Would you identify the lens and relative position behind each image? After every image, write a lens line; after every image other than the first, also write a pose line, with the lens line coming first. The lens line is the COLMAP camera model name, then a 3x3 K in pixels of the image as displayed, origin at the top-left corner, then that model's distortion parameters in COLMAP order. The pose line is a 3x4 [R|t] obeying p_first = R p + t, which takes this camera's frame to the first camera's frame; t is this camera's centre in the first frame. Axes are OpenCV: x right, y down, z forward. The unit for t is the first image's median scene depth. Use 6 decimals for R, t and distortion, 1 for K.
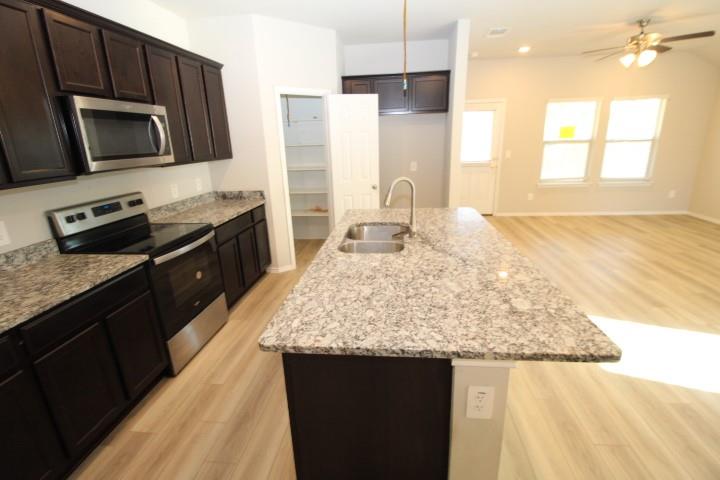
lens RADIAL K [[336.2, 0, 364.8], [0, 336.2, 241.1], [0, 0, 1]] dist [-0.001883, -0.004685]
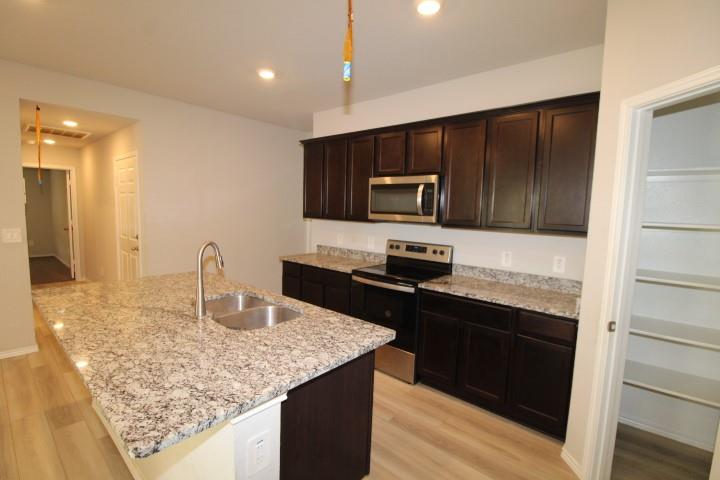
lens RADIAL K [[336.2, 0, 359.1], [0, 336.2, 241.8], [0, 0, 1]] dist [-0.001883, -0.004685]
pose [[-0.580492, 0.097786, -0.808373, 0.286920], [-0.248682, 0.924041, 0.290356, -0.261946], [0.775362, 0.369577, -0.512080, 0.838365]]
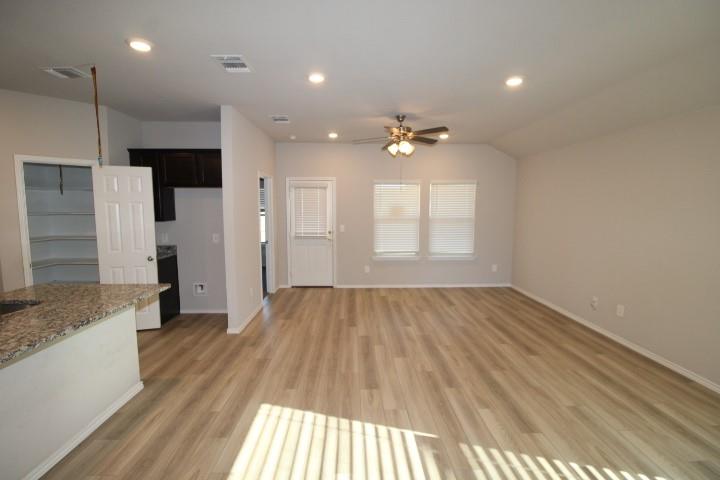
lens RADIAL K [[336.2, 0, 363.0], [0, 336.2, 240.5], [0, 0, 1]] dist [-0.001883, -0.004685]
pose [[0.991047, 0.020199, 0.131978, 0.497343], [0.007041, 0.979209, -0.202732, -0.015488], [-0.133329, 0.201846, 0.970300, -0.009674]]
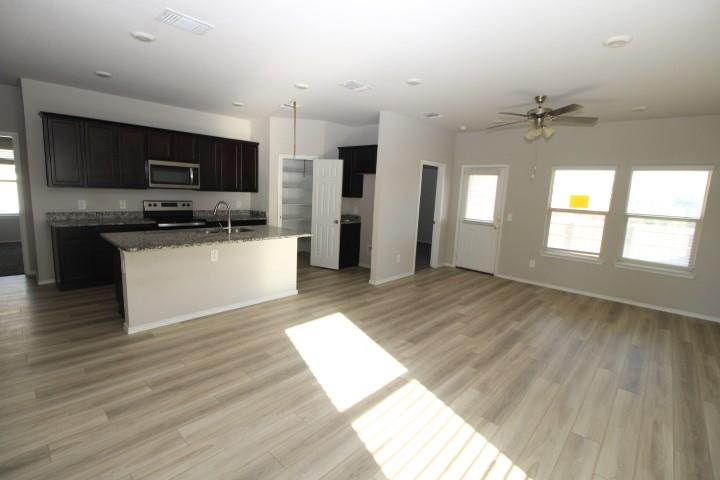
lens RADIAL K [[336.2, 0, 359.8], [0, 336.2, 240.3], [0, 0, 1]] dist [-0.001883, -0.004685]
pose [[0.797646, 0.161550, -0.581088, 0.934635], [-0.248634, 0.965860, -0.072773, -0.008618], [0.549493, 0.202525, 0.810581, -0.068997]]
